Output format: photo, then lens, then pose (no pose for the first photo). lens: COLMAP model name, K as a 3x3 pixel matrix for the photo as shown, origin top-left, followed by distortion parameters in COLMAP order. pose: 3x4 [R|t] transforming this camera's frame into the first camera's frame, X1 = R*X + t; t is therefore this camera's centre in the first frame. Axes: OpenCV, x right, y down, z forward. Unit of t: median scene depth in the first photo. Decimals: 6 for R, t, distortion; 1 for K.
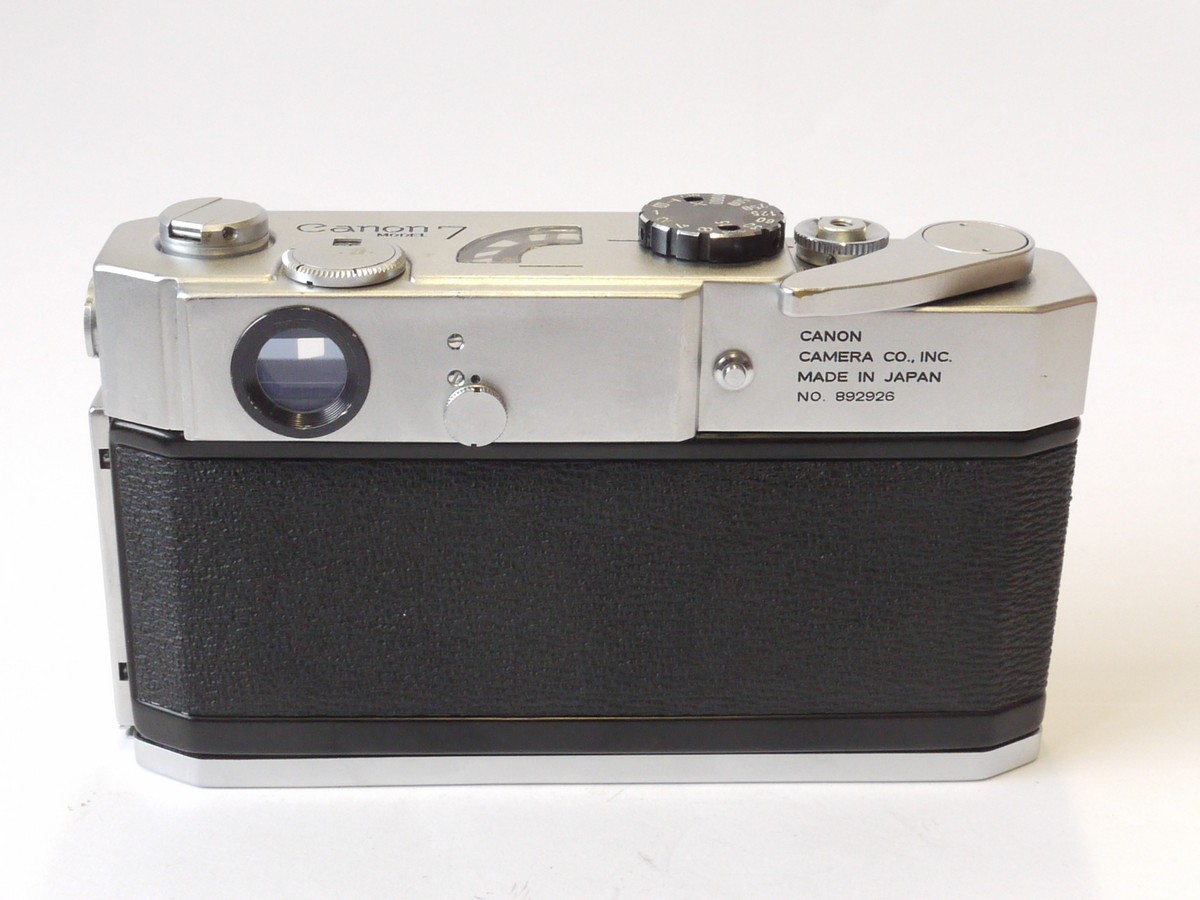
lens RADIAL K [[1994.7, 0, 600.0], [0, 1994.7, 450.0], [0, 0, 1]] dist [0.037125, 0.094929]
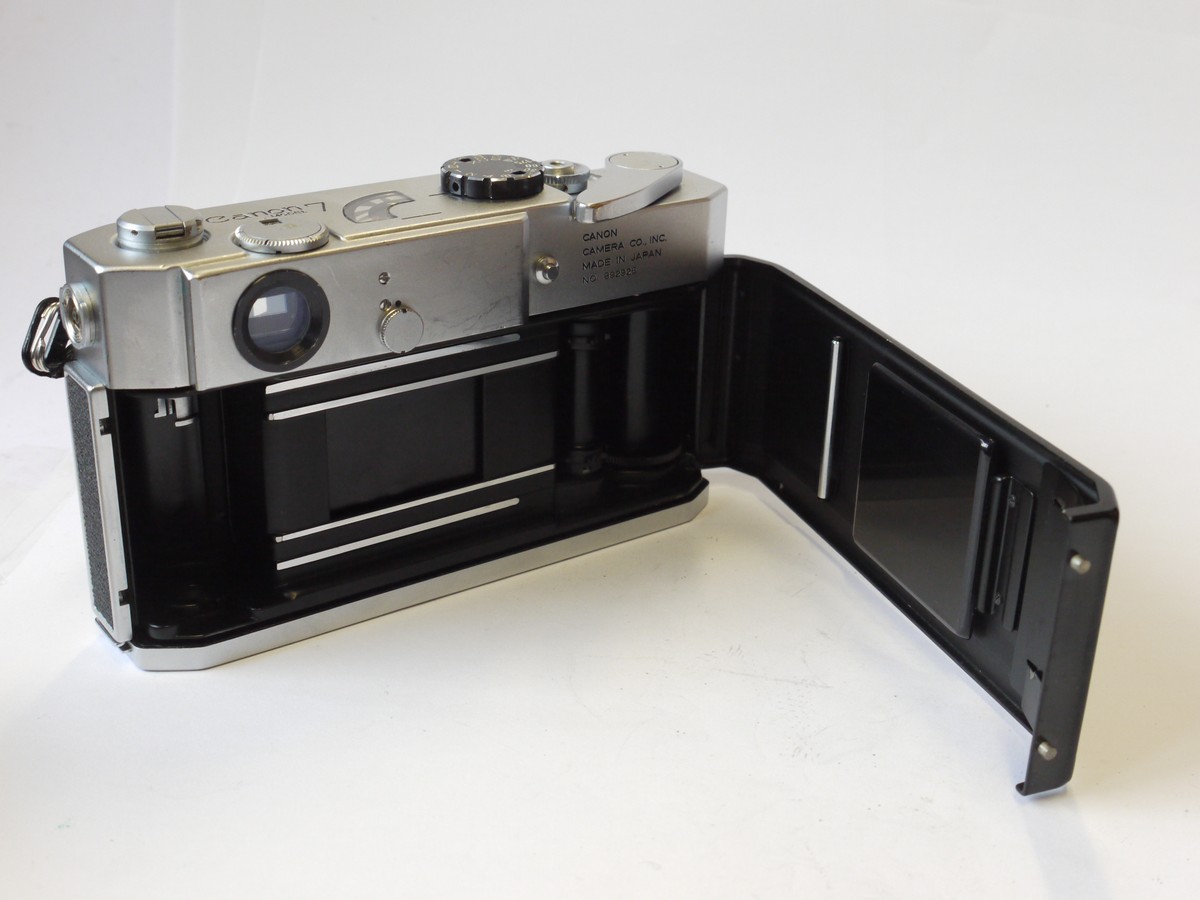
lens RADIAL K [[1592.2, 0, 600.0], [0, 1592.2, 450.0], [0, 0, 1]] dist [-0.002931, 0.017879]
pose [[0.842171, -0.218735, 0.492853, -0.494038], [0.206289, 0.975190, 0.080304, 0.003166], [-0.498190, 0.034041, 0.866399, -0.013267]]
